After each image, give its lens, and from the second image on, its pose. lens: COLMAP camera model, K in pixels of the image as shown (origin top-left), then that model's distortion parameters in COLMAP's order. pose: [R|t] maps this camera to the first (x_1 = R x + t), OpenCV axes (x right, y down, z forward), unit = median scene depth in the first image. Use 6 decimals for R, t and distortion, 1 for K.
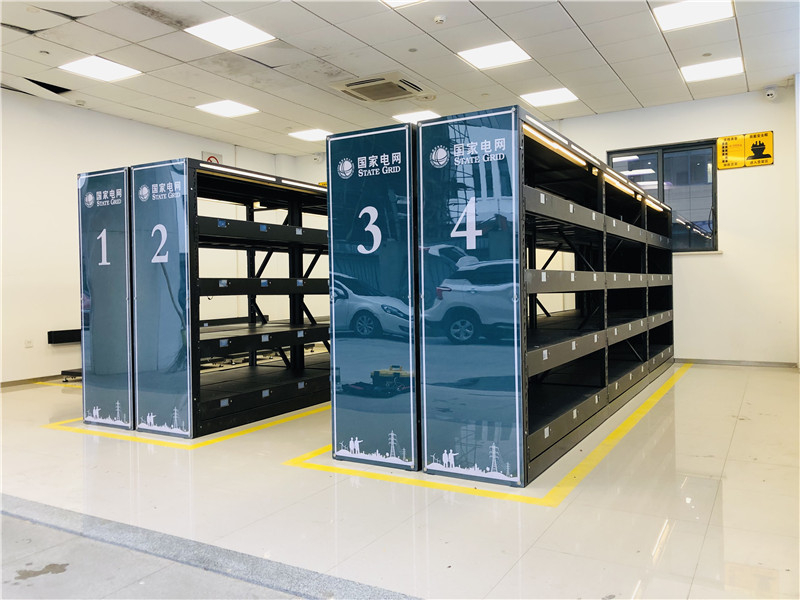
lens RADIAL K [[648.8, 0, 394.9], [0, 648.8, 292.1], [0, 0, 1]] dist [0.090850, -0.157704]
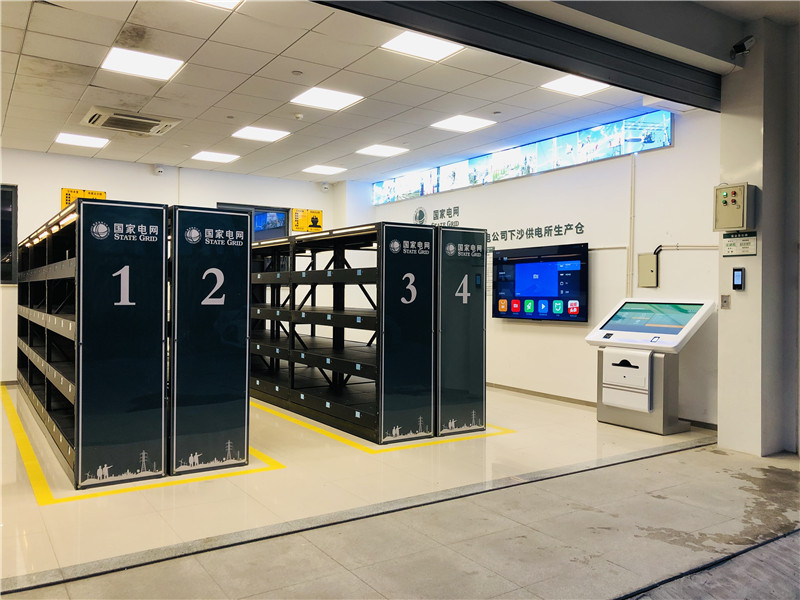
lens RADIAL K [[648.8, 0, 394.9], [0, 648.8, 292.1], [0, 0, 1]] dist [0.090850, -0.157704]
pose [[0.450387, 0.018528, 0.892641, -1.417470], [-0.005102, 0.999822, -0.018179, -0.058082], [-0.892819, 0.003634, 0.450402, 0.332773]]
